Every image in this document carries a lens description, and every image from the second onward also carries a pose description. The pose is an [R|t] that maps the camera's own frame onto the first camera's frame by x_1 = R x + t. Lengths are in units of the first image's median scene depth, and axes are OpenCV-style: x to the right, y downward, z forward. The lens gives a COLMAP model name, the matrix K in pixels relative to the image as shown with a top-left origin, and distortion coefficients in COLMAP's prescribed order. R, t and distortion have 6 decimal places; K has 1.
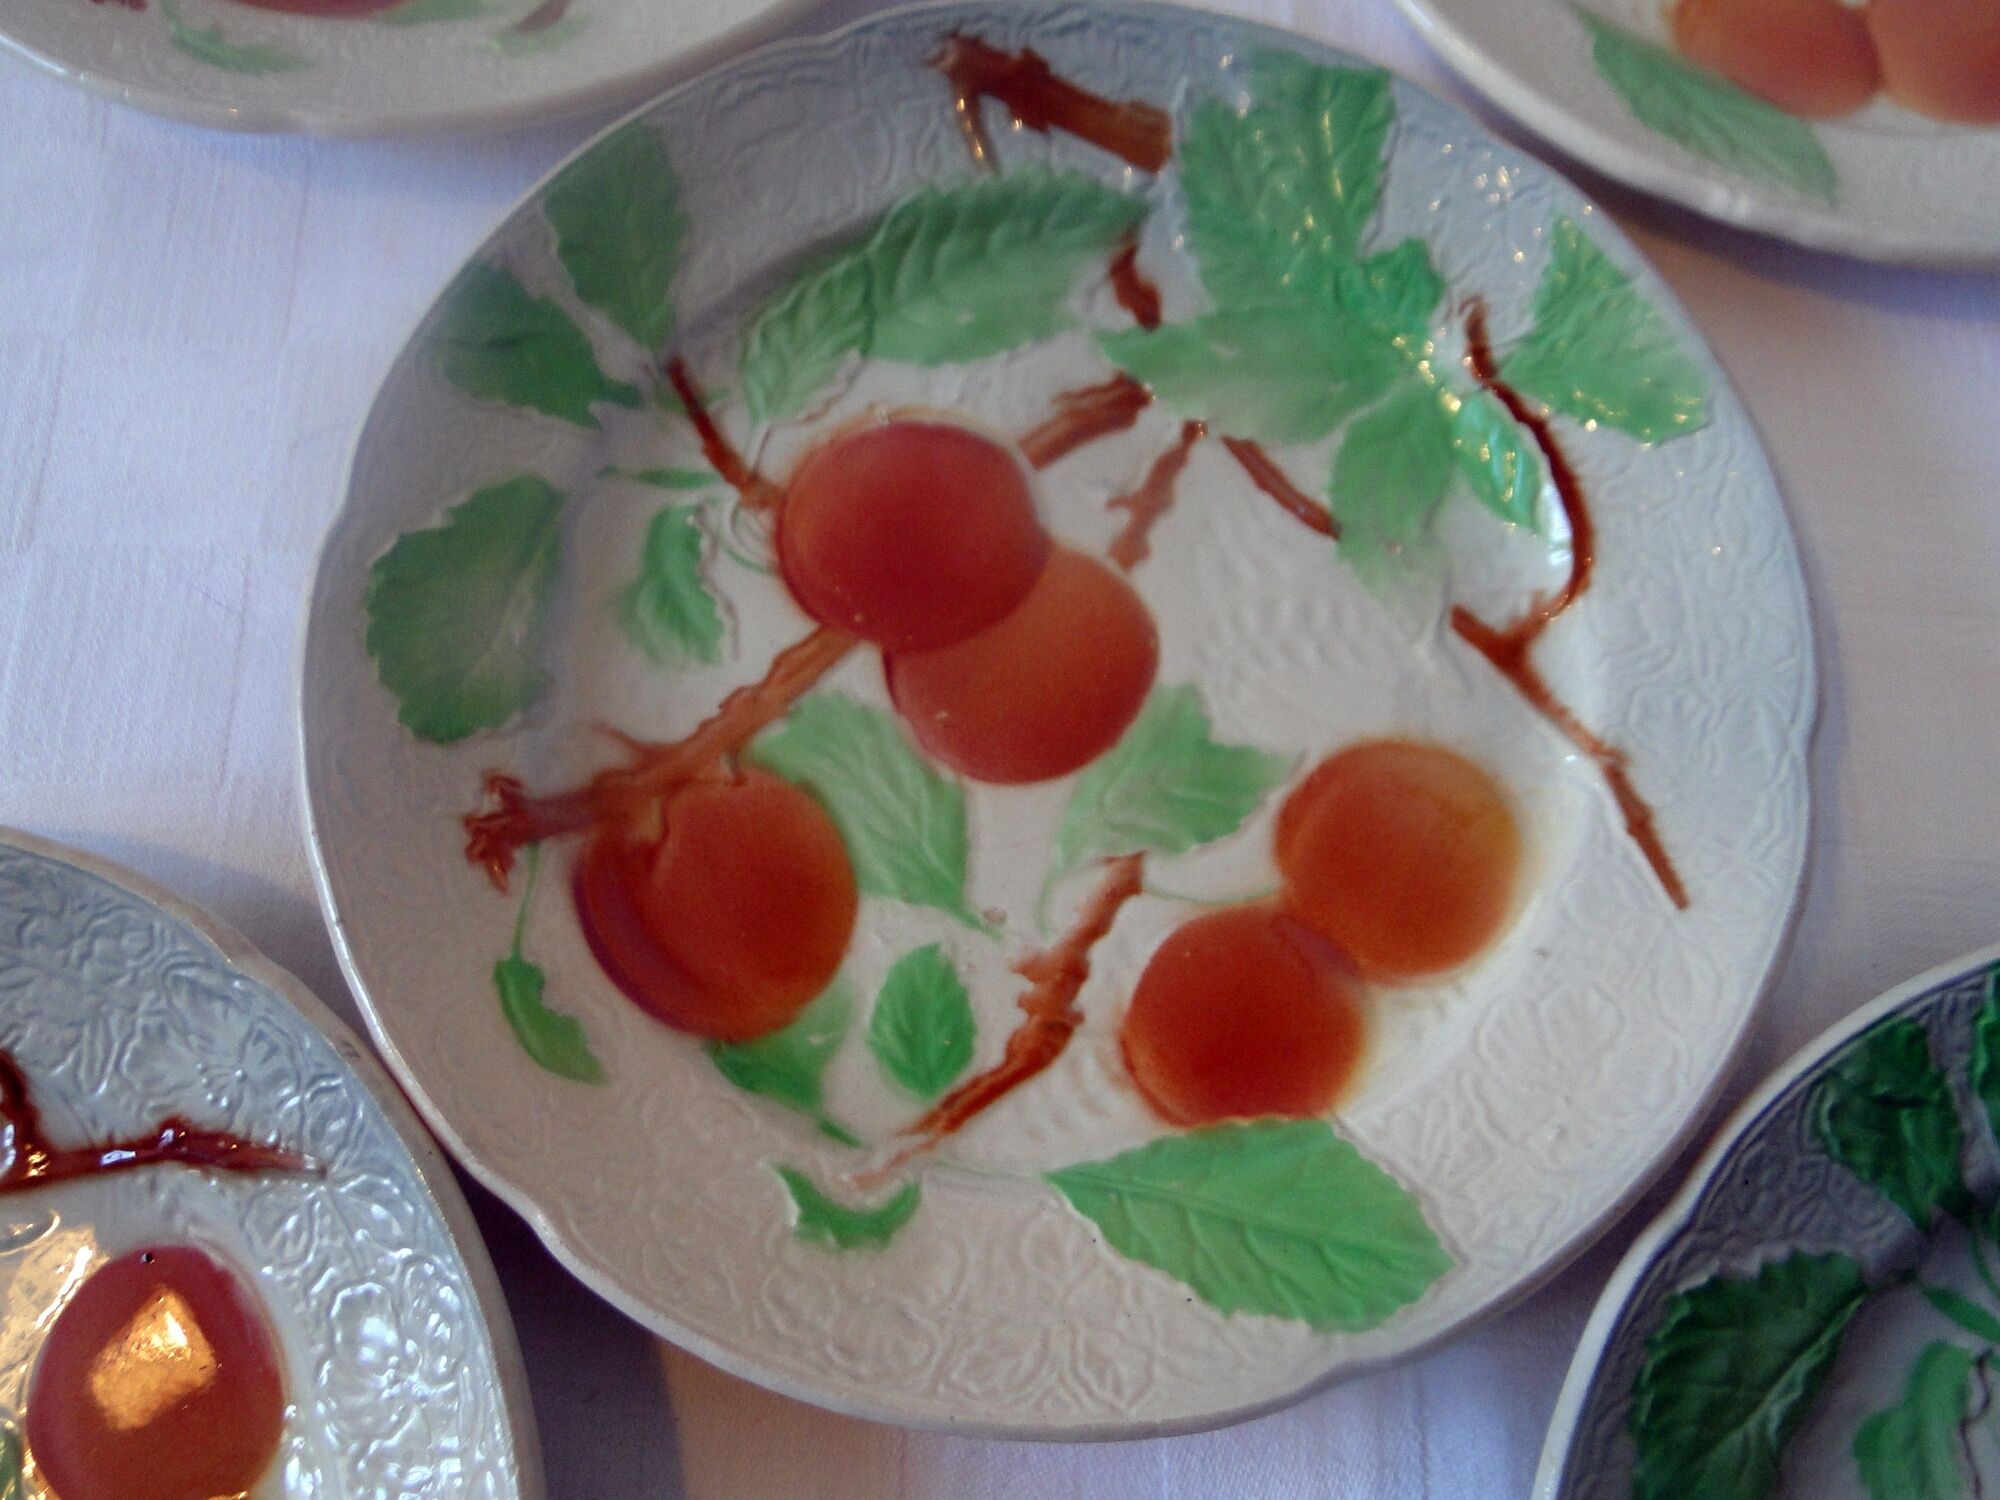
lens RADIAL K [[1653.2, 0, 1002.1], [0, 1653.2, 748.0], [0, 0, 1]] dist [0.003993, -0.025641]
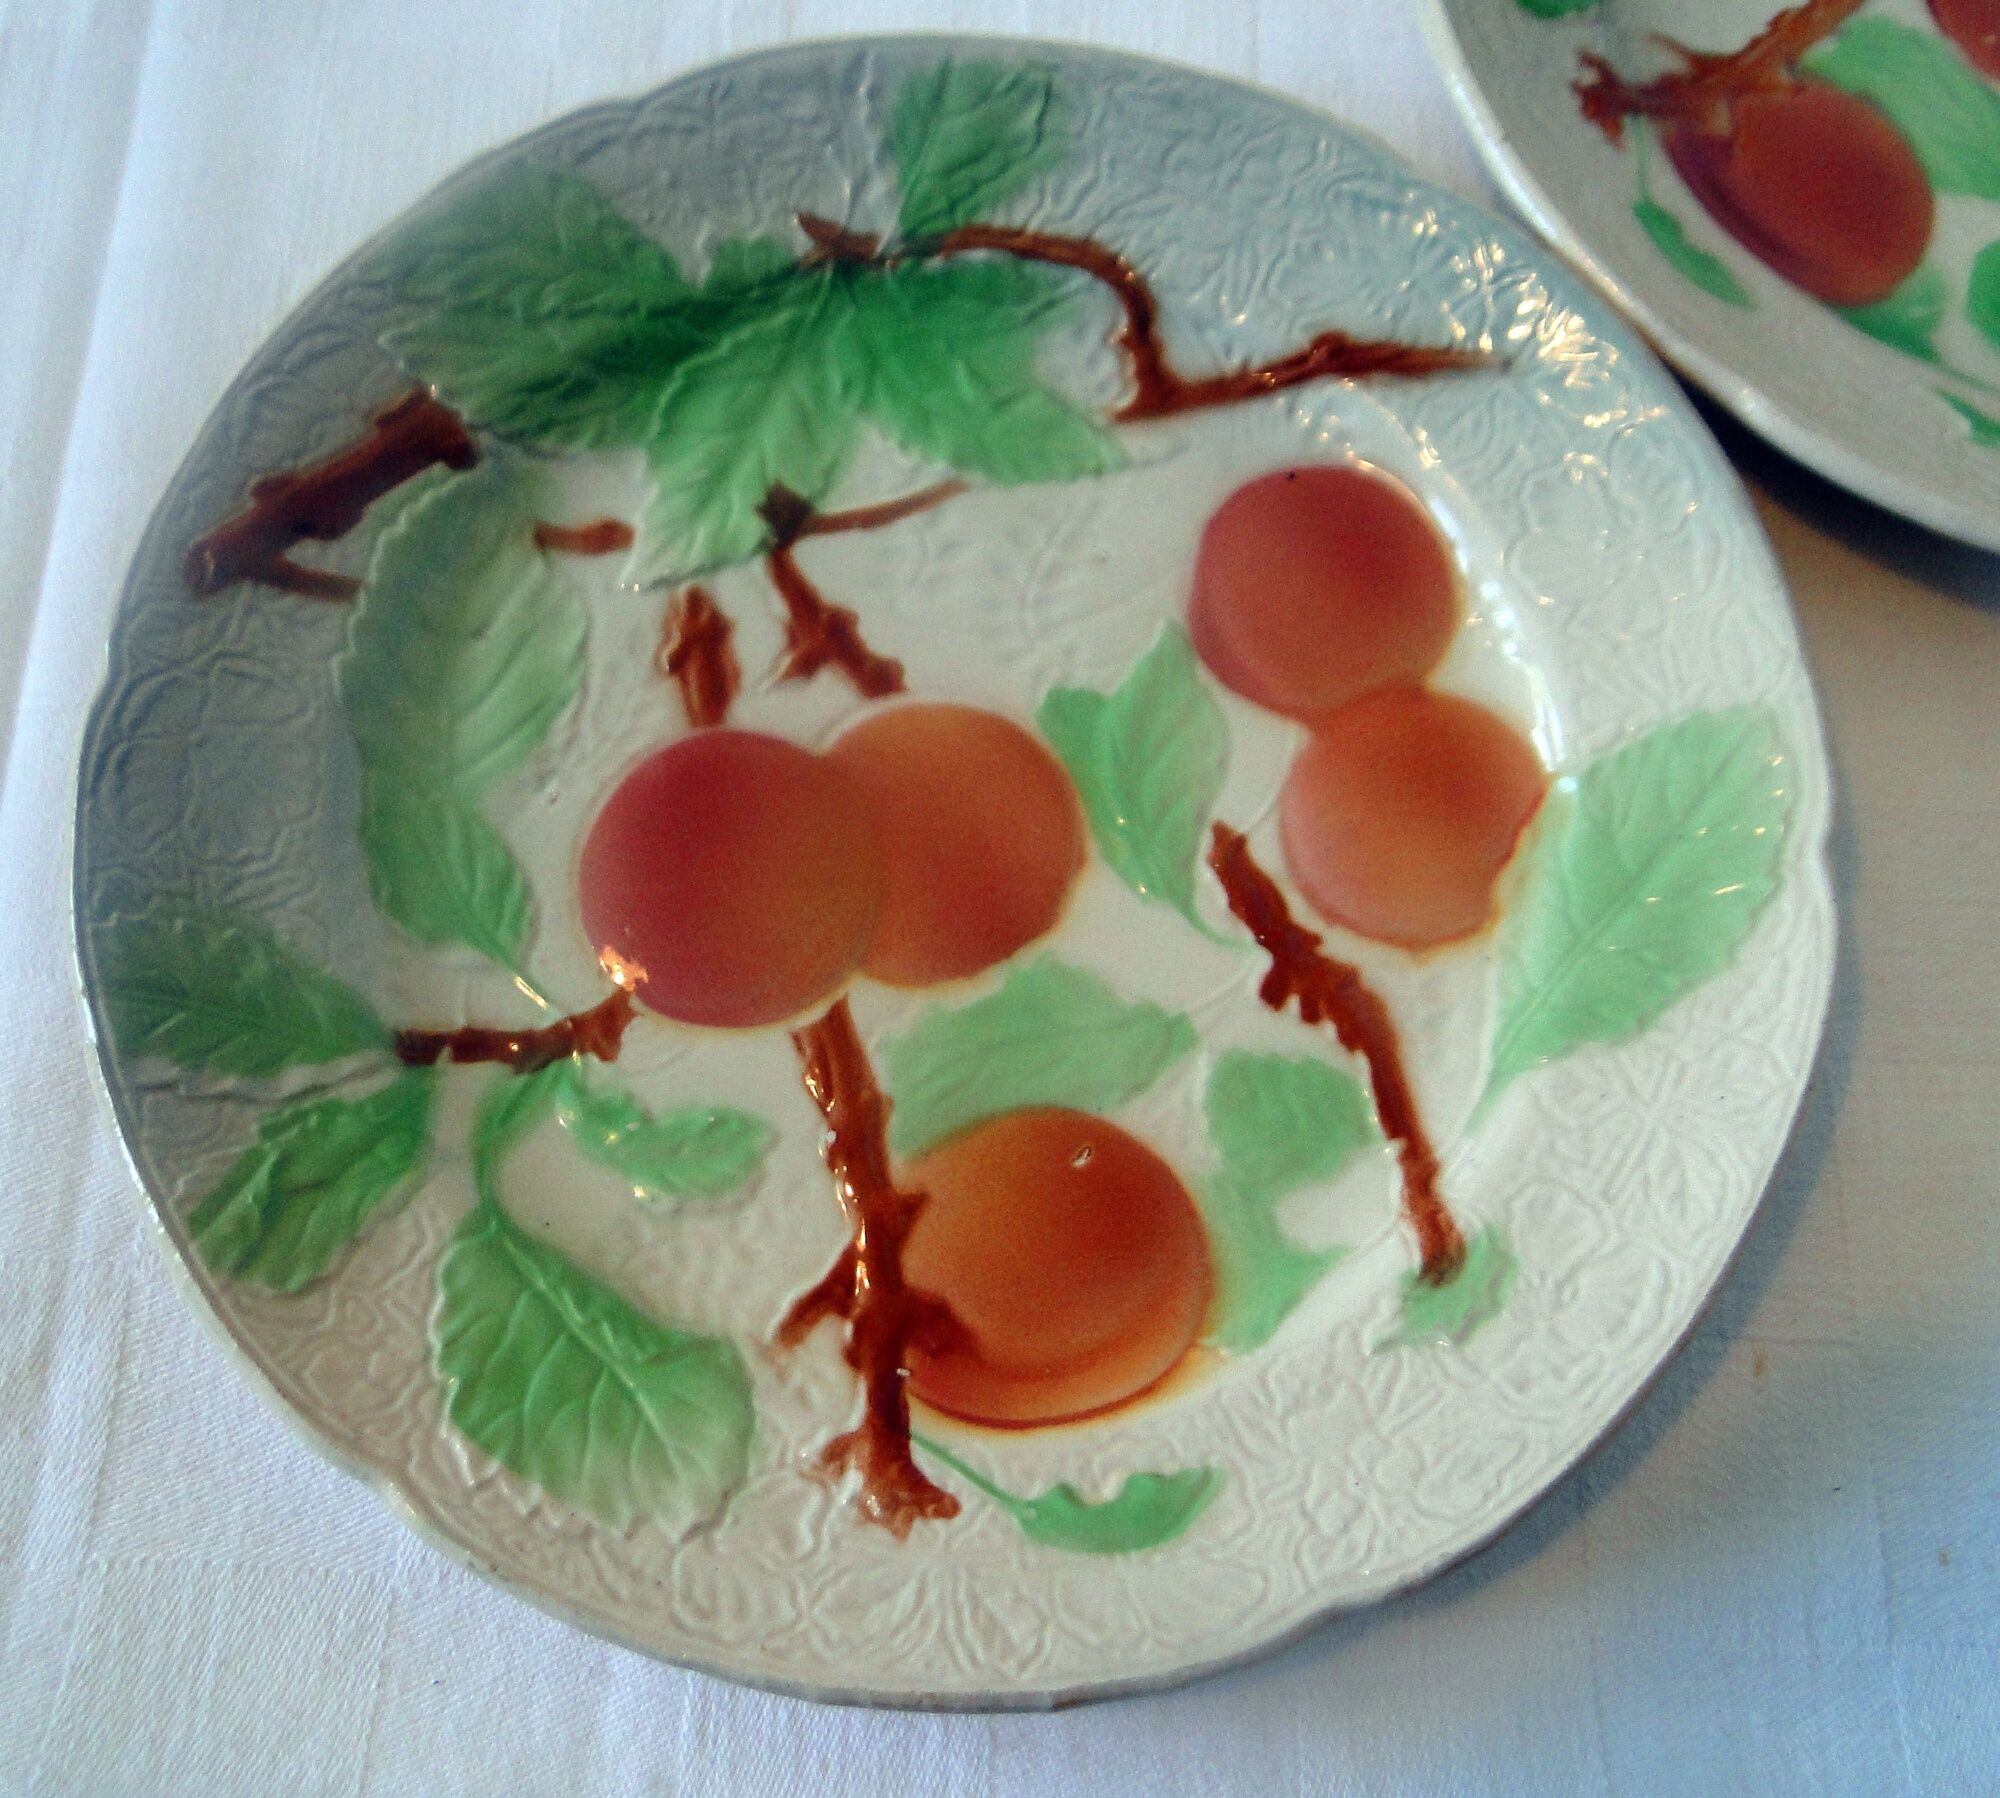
lens RADIAL K [[2008.6, 0, 886.6], [0, 2008.6, 929.0], [0, 0, 1]] dist [-0.015051, 0.000000]
pose [[0.999572, 0.026955, -0.011324, -0.705132], [-0.027201, 0.999385, -0.022145, 0.587496], [0.010720, 0.022444, 0.999691, -0.209464]]
